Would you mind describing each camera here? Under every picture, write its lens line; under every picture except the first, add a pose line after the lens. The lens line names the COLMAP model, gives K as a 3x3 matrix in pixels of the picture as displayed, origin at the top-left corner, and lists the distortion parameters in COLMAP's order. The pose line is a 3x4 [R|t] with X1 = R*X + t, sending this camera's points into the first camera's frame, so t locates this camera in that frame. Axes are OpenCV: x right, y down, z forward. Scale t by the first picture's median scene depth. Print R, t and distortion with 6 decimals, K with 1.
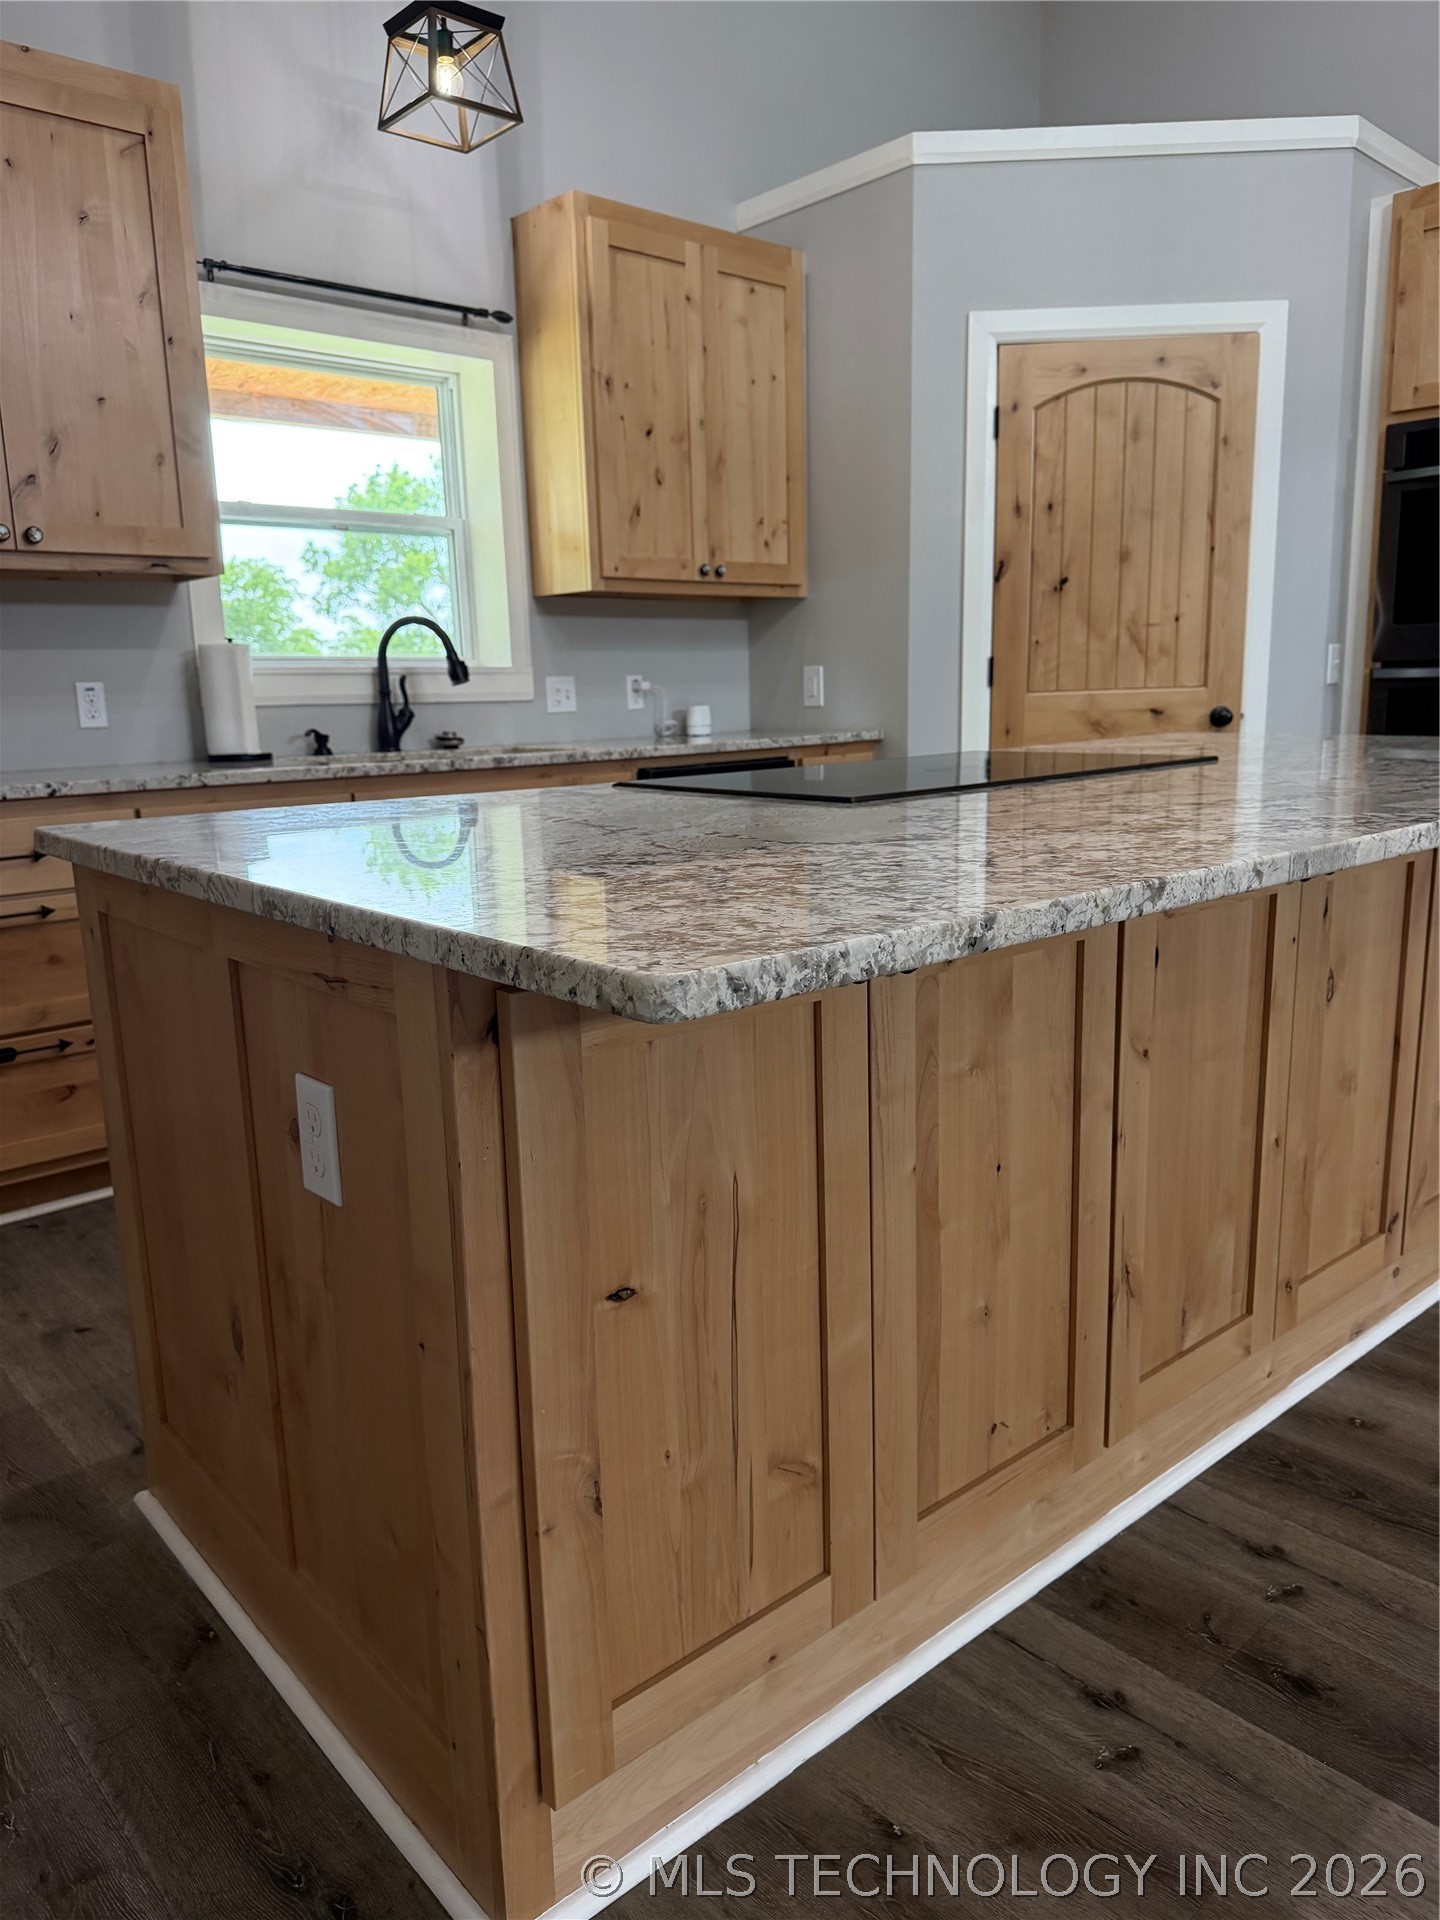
lens RADIAL K [[1375.1, 0, 720.0], [0, 1375.1, 960.0], [0, 0, 1]] dist [0.051418, -0.126306]
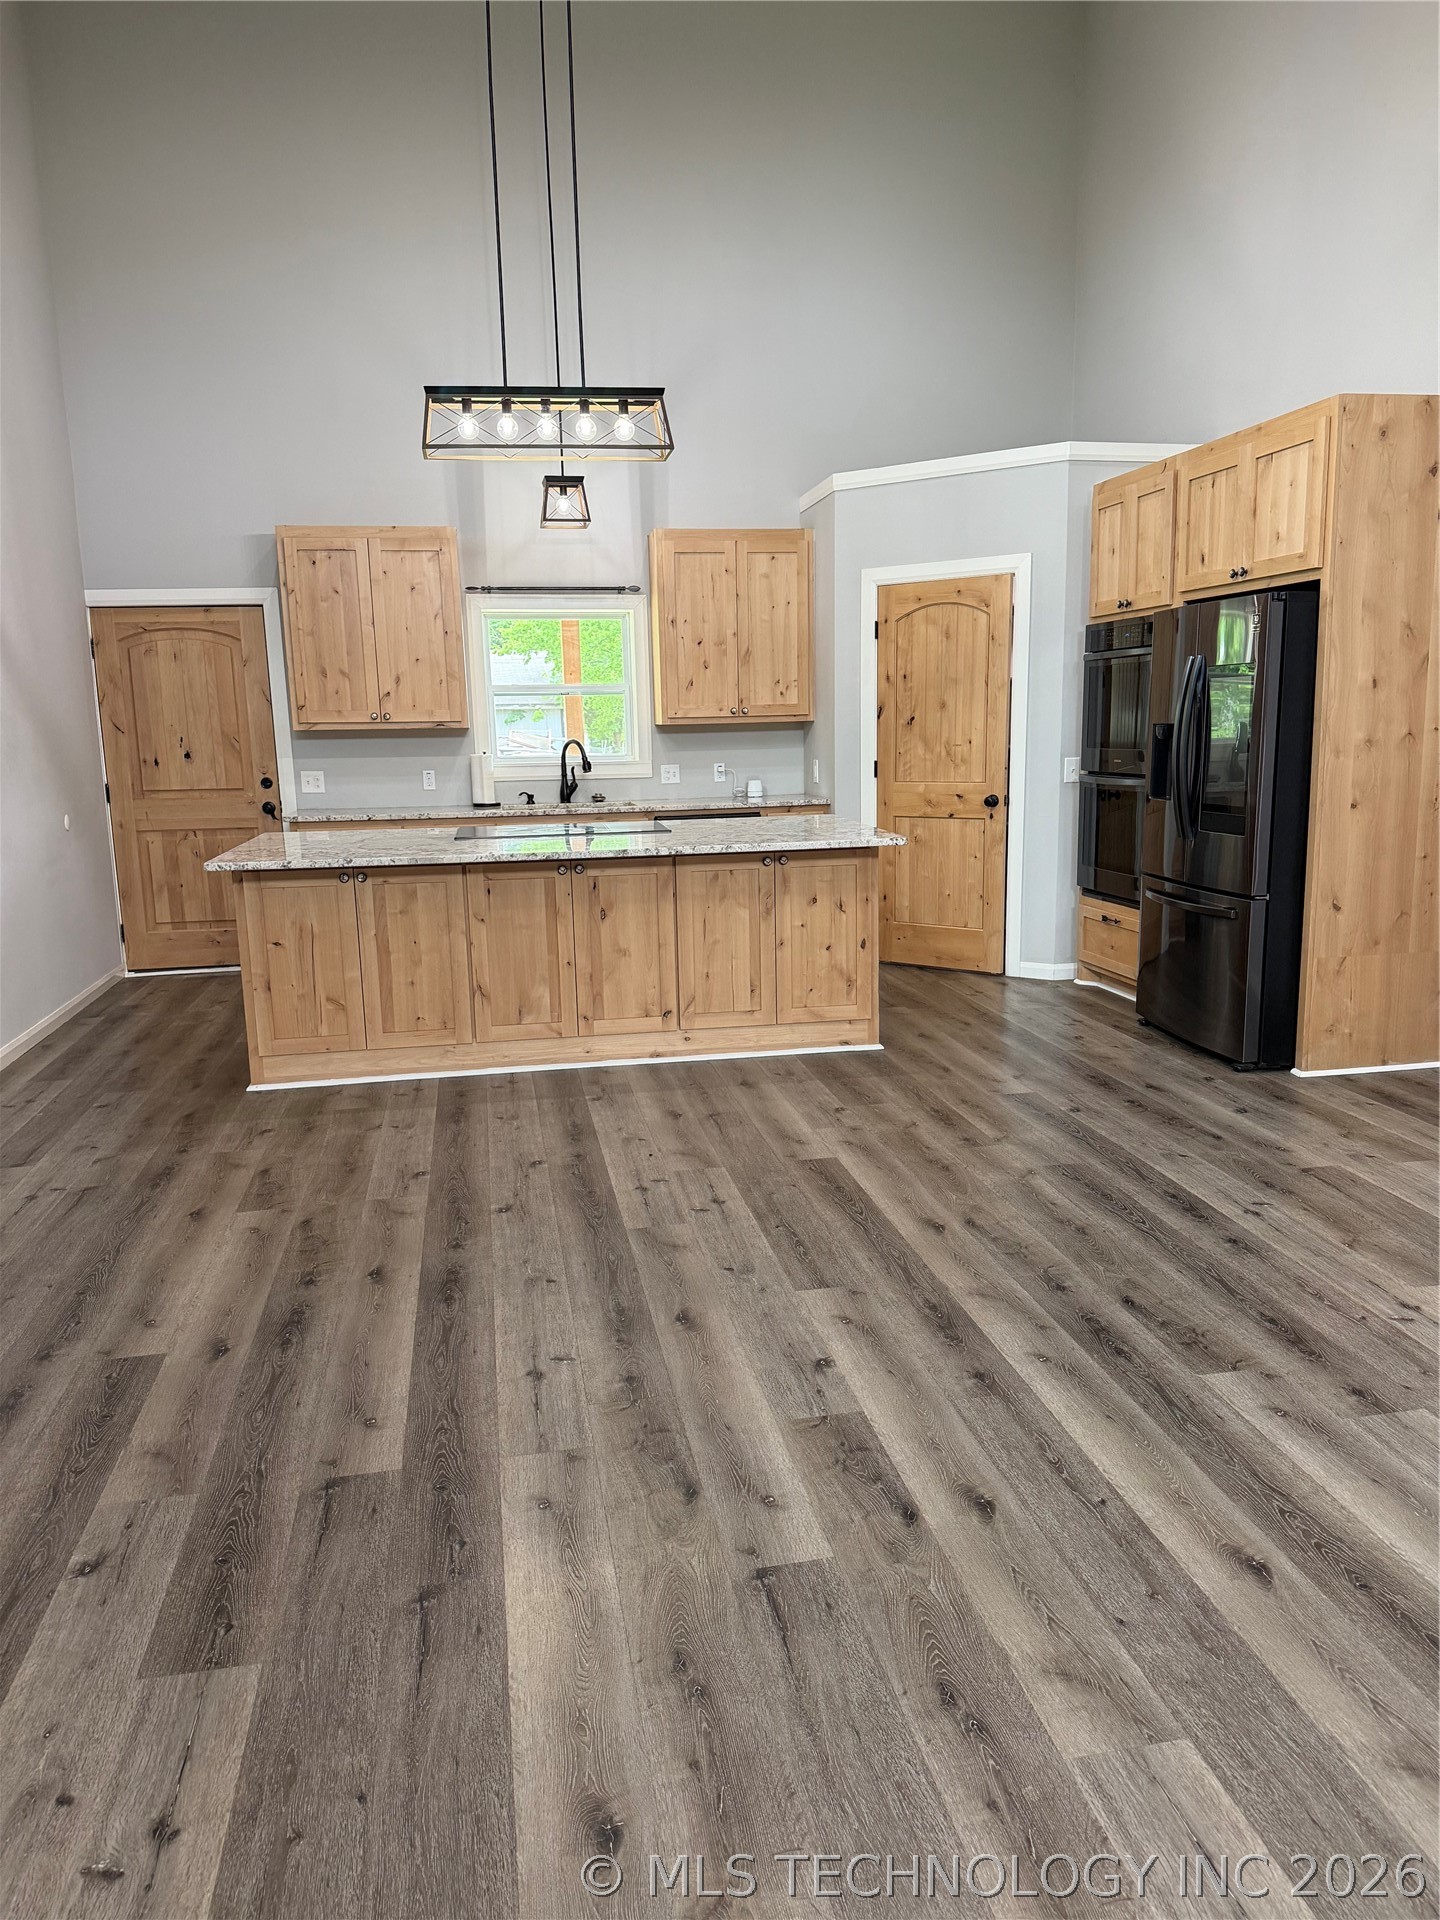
lens RADIAL K [[1326.5, 0, 726.8], [0, 1326.5, 989.6], [0, 0, 1]] dist [0.049331, 0.000340]
pose [[0.855353, 0.112362, -0.505713, 0.969520], [-0.101886, 0.993616, 0.048439, 0.006986], [0.507927, 0.010093, 0.861341, -0.576549]]
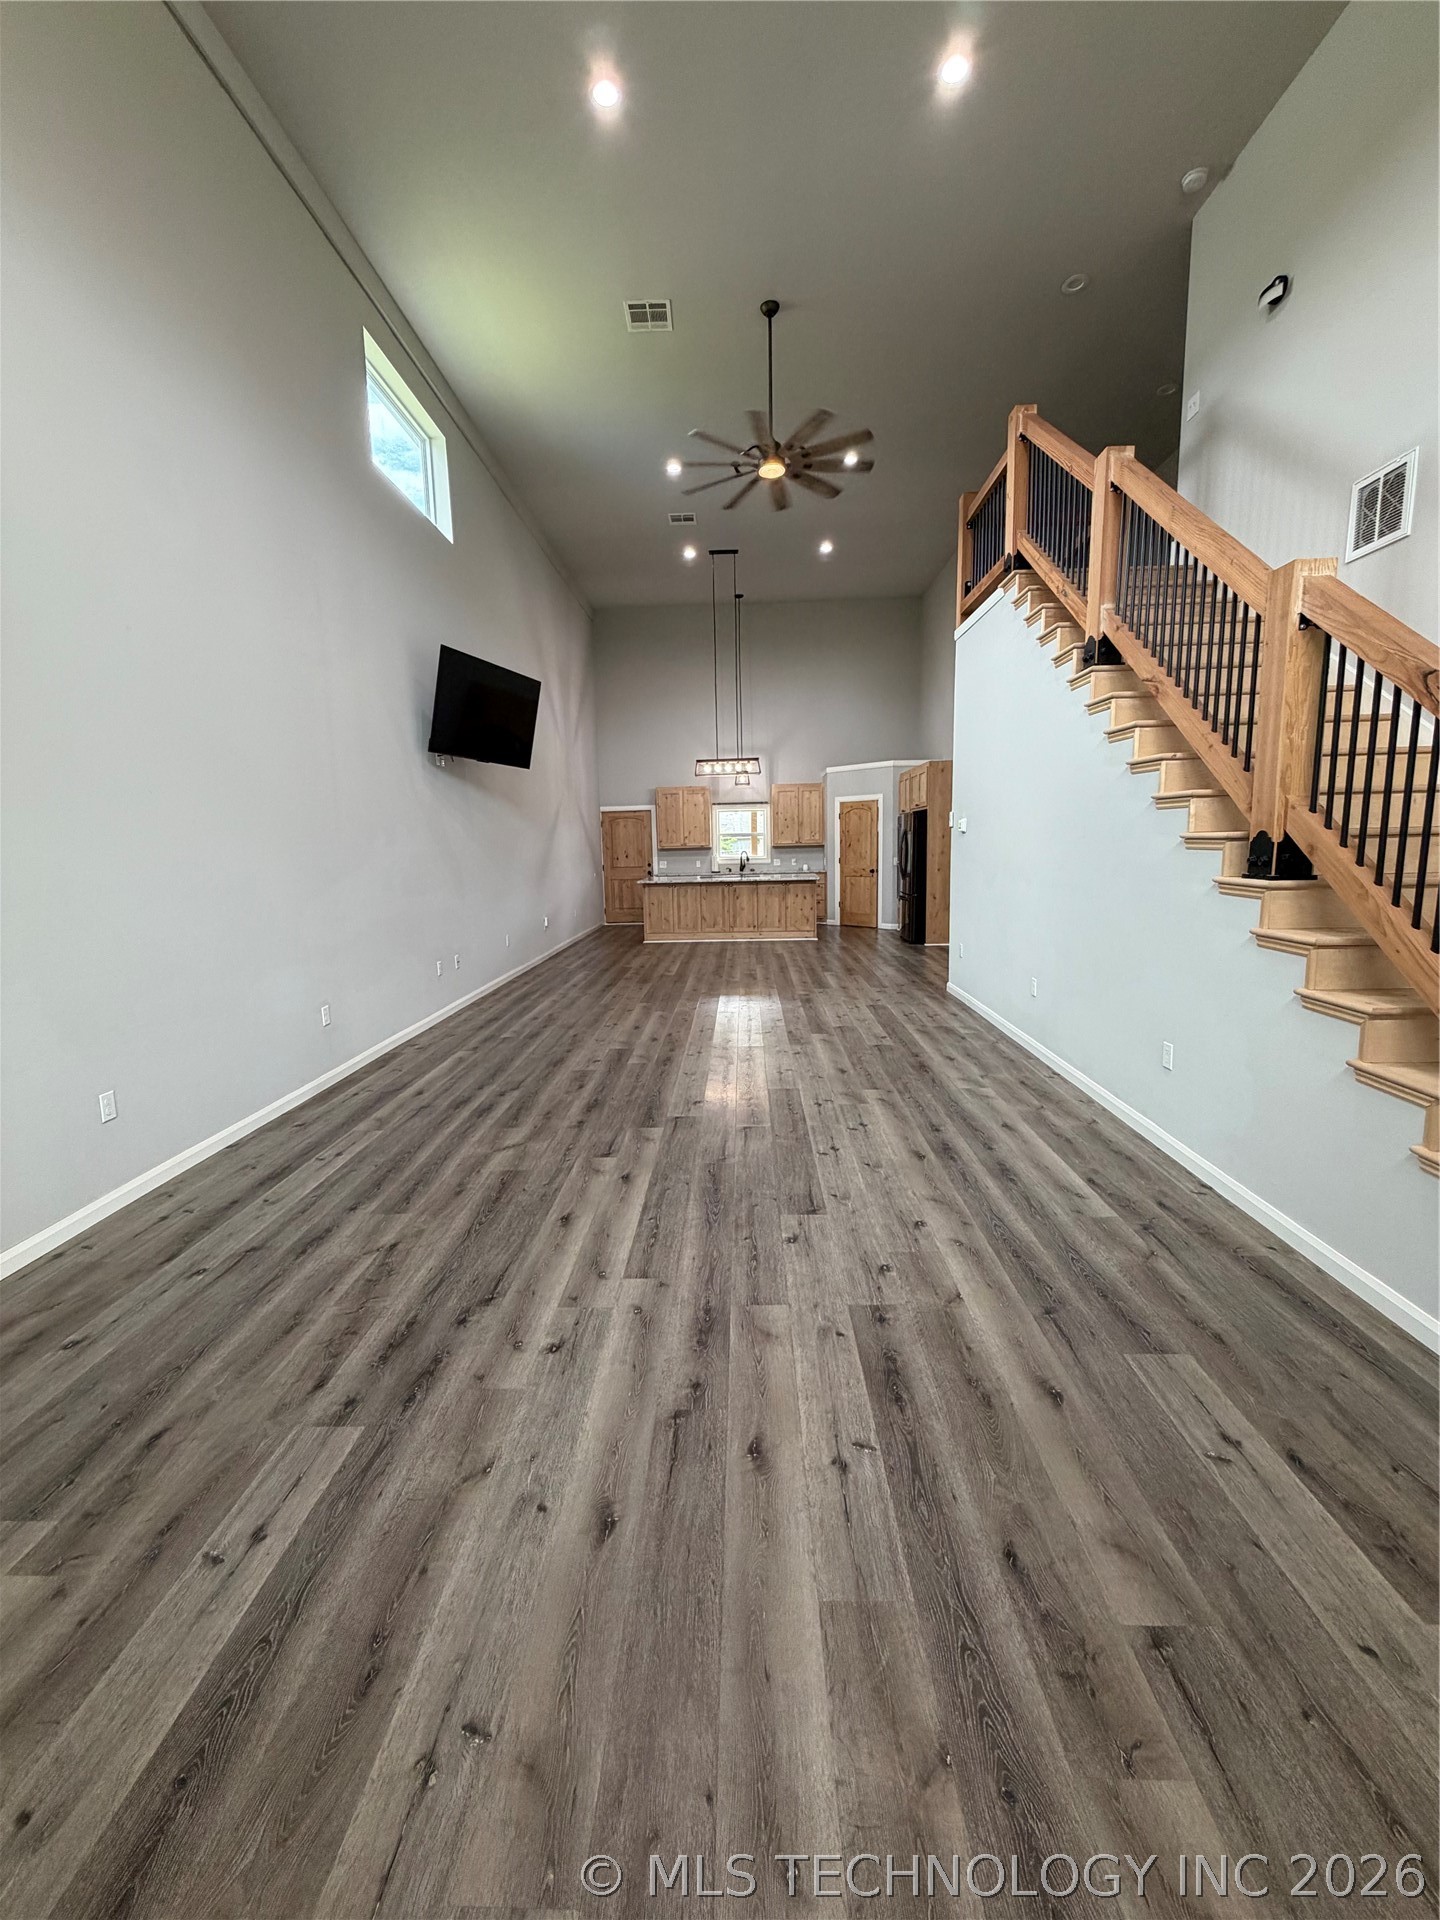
lens RADIAL K [[765.7, 0, 720.0], [0, 765.7, 960.0], [0, 0, 1]] dist [-0.000075, -0.000101]
pose [[0.720373, 0.113890, -0.684172, 2.042061], [-0.130518, 0.991063, 0.027553, 0.158467], [0.681196, 0.069448, 0.728800, -1.530373]]
